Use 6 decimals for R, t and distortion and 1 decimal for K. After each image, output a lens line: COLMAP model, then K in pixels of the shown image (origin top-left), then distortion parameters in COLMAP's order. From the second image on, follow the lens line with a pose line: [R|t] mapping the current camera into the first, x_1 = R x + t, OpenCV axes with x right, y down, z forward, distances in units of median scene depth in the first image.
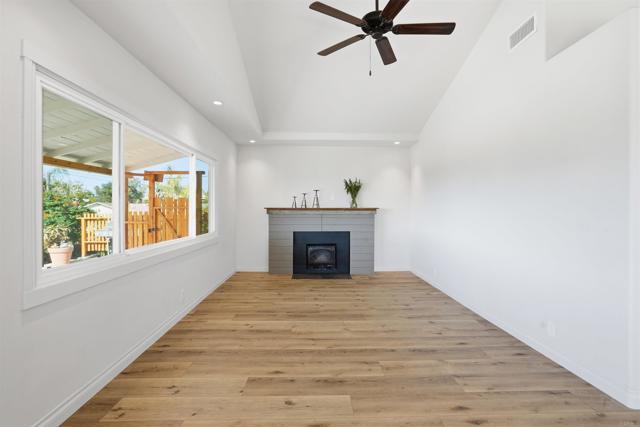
lens RADIAL K [[300.6, 0, 317.5], [0, 300.6, 209.4], [0, 0, 1]] dist [-0.053402, 0.018677]
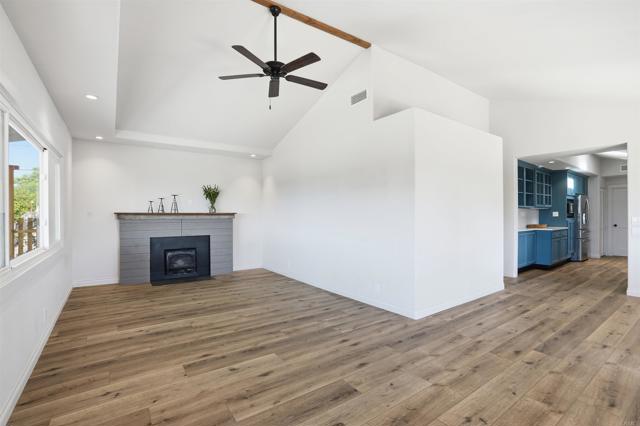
lens RADIAL K [[296.8, 0, 320.0], [0, 296.8, 213.0], [0, 0, 1]] dist [-0.045312, 0.014157]
pose [[0.829401, 0.001308, 0.558653, -0.261101], [0.001180, 0.999991, -0.004093, 0.000477], [-0.558653, 0.004054, 0.829392, -0.125235]]
